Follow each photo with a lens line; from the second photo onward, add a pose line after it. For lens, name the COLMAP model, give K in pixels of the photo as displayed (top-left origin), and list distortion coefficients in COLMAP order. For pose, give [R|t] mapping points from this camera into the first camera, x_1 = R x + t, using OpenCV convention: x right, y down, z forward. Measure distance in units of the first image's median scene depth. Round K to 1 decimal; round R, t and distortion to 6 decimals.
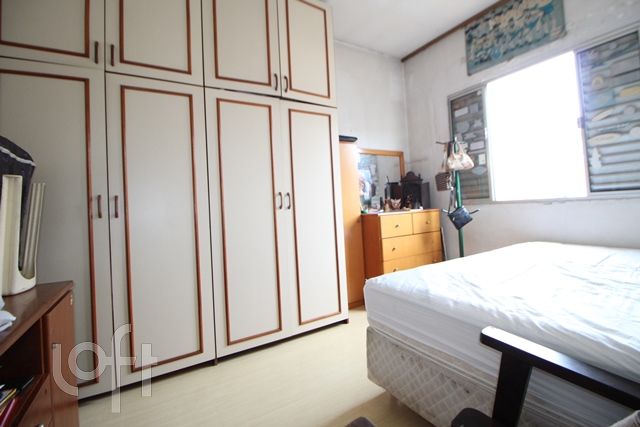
lens RADIAL K [[296.5, 0, 325.5], [0, 296.5, 196.6], [0, 0, 1]] dist [0.000908, -0.012759]
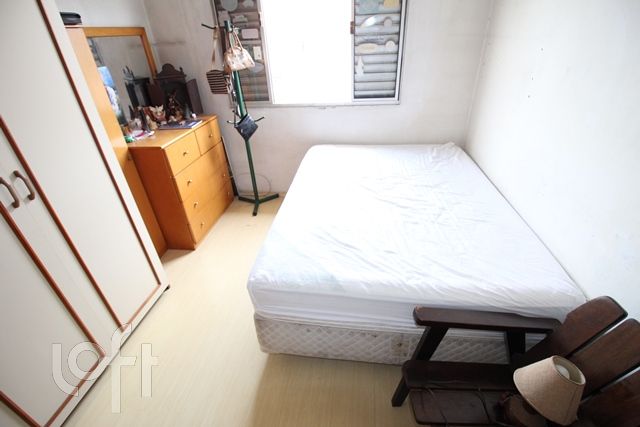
lens RADIAL K [[302.1, 0, 320.4], [0, 302.1, 215.8], [0, 0, 1]] dist [0.000874, -0.013636]
pose [[0.637154, -0.382065, 0.669374, -0.129747], [-0.013138, 0.862976, 0.505075, -0.168585], [-0.770625, -0.330605, 0.544829, 0.229333]]
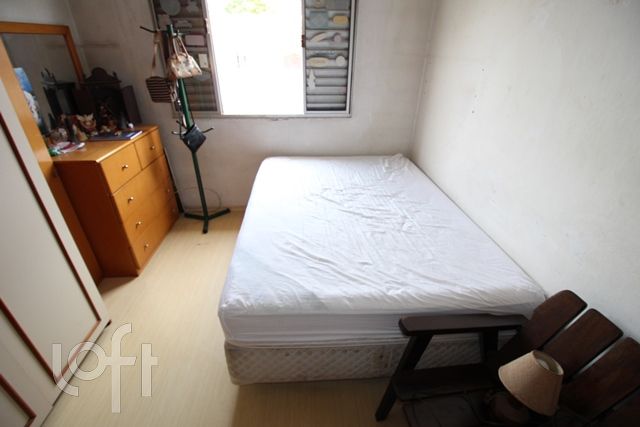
lens RADIAL K [[302.1, 0, 320.4], [0, 302.1, 215.8], [0, 0, 1]] dist [0.000874, -0.013636]
pose [[0.475845, -0.382320, 0.792088, -0.143642], [-0.065341, 0.882727, 0.465322, -0.161884], [-0.877099, -0.273177, 0.395060, 0.282780]]
